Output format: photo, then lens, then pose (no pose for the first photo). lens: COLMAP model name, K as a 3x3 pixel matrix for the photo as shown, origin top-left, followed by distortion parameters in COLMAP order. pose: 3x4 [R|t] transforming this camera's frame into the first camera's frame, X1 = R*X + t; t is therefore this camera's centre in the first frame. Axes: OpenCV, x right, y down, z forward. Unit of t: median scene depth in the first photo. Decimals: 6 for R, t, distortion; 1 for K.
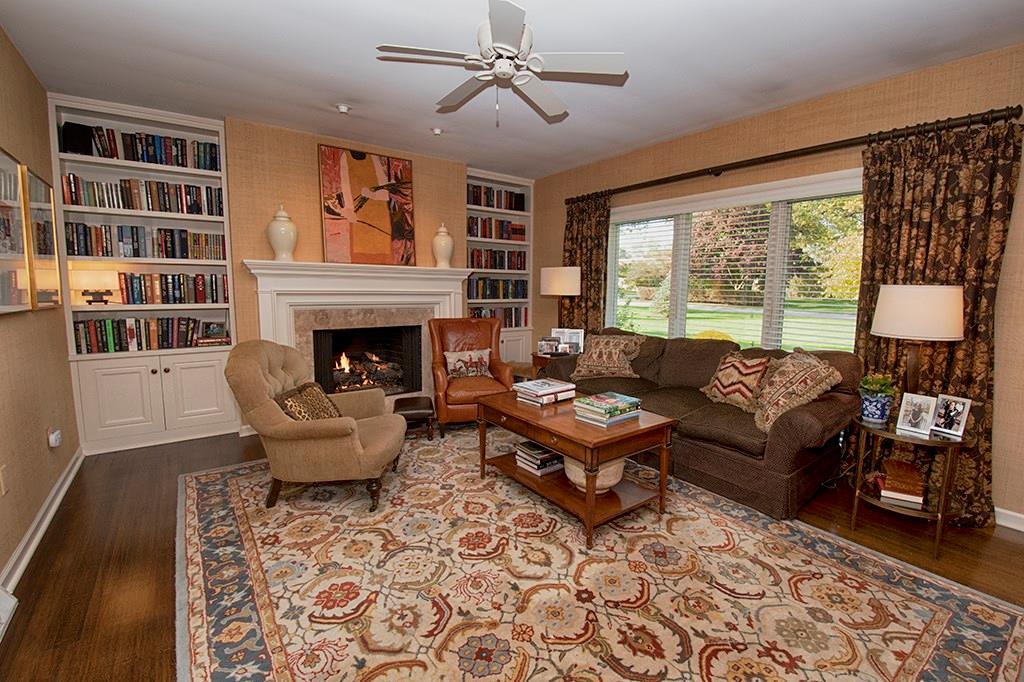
lens RADIAL K [[460.3, 0, 538.2], [0, 460.3, 338.6], [0, 0, 1]] dist [0.001492, -0.005240]
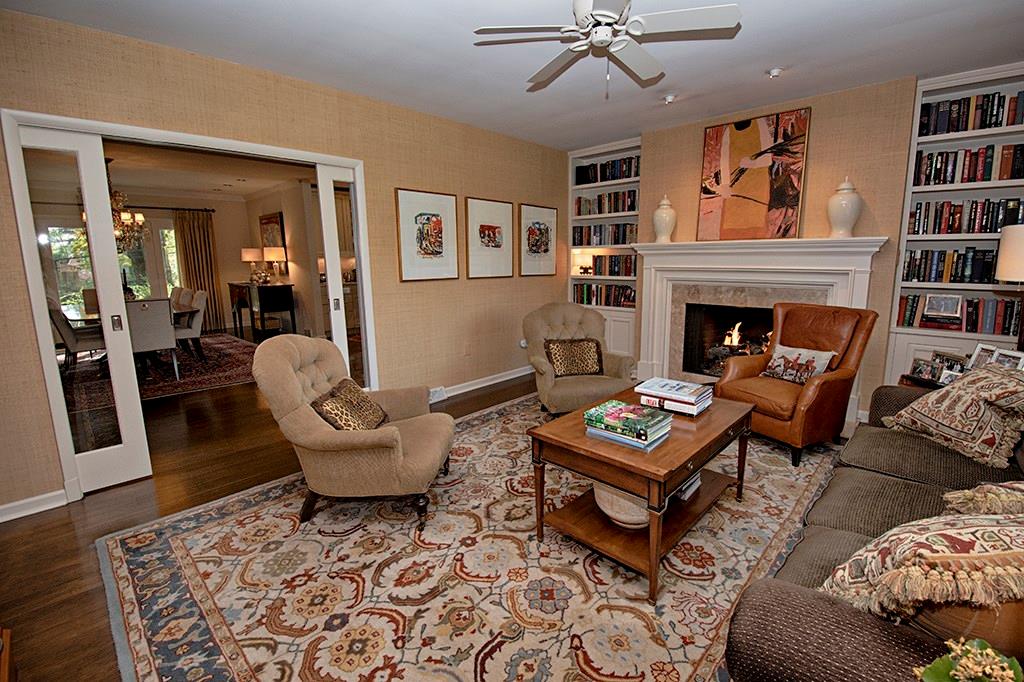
lens RADIAL K [[460.3, 0, 511.9], [0, 460.3, 334.6], [0, 0, 1]] dist [0.001492, -0.005240]
pose [[0.122754, 0.149490, -0.981114, 0.657351], [-0.106887, 0.984831, 0.136684, -0.059713], [0.986664, 0.088089, 0.136871, 0.521923]]
